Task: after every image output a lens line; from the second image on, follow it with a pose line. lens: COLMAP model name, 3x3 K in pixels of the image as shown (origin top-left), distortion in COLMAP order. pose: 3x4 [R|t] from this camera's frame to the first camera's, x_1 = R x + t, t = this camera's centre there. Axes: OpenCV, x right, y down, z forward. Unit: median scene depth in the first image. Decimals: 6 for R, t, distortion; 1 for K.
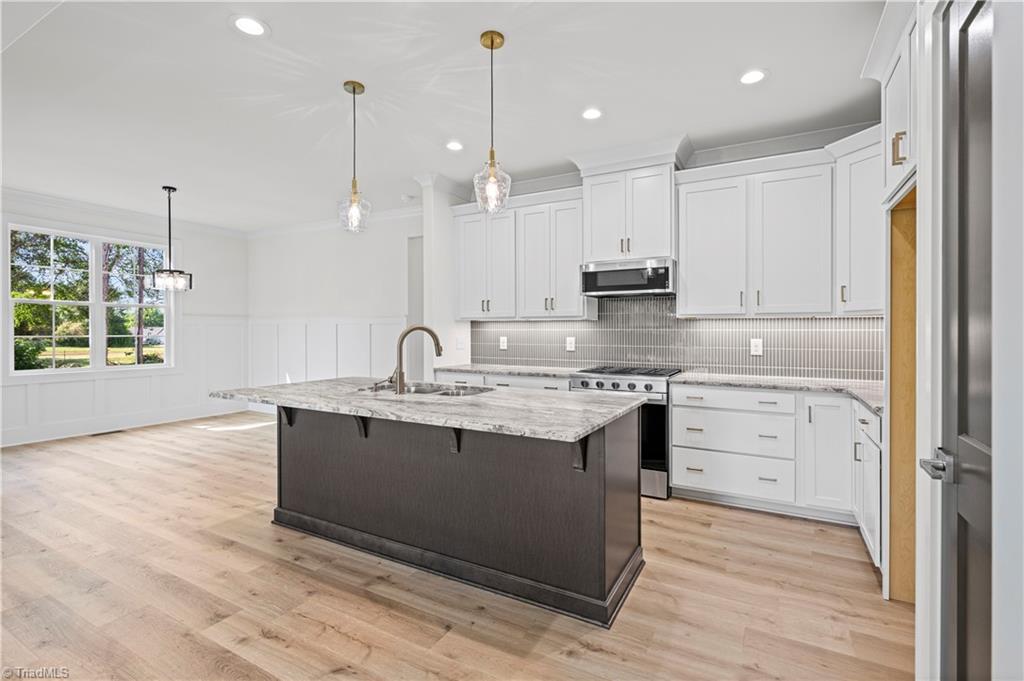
lens RADIAL K [[467.4, 0, 517.5], [0, 467.4, 342.1], [0, 0, 1]] dist [-0.000562, -0.000764]
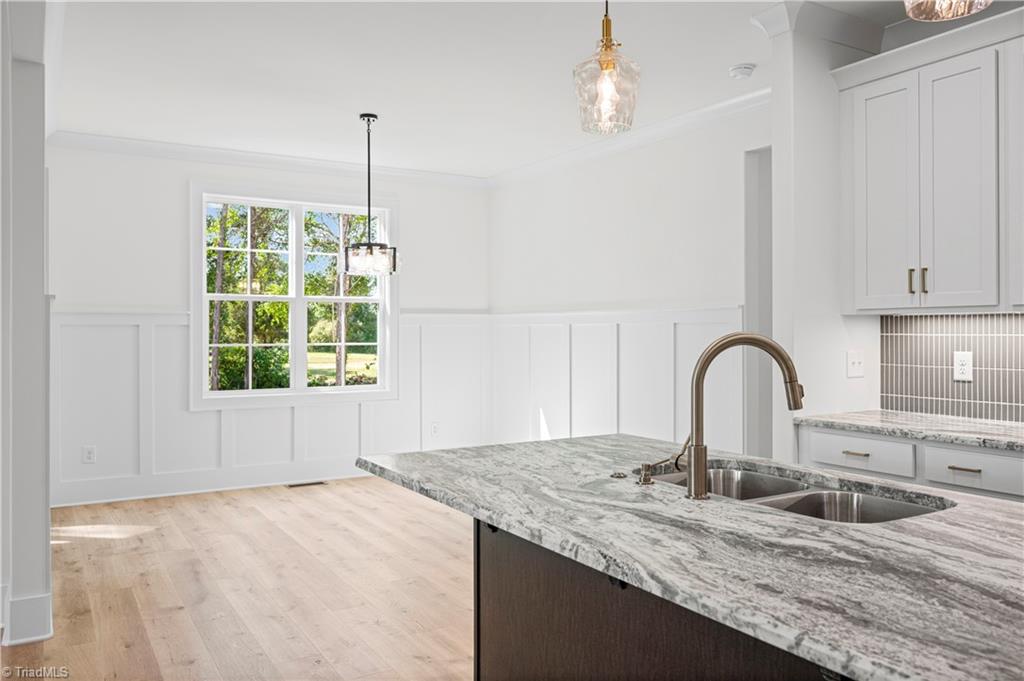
lens RADIAL K [[795.4, 0, 521.9], [0, 795.4, 338.4], [0, 0, 1]] dist [0.000161, -0.001022]
pose [[0.866616, 0.000522, -0.498975, -0.018551], [-0.007621, 0.999897, -0.012190, -0.013112], [0.498917, 0.014366, 0.866531, 0.177218]]
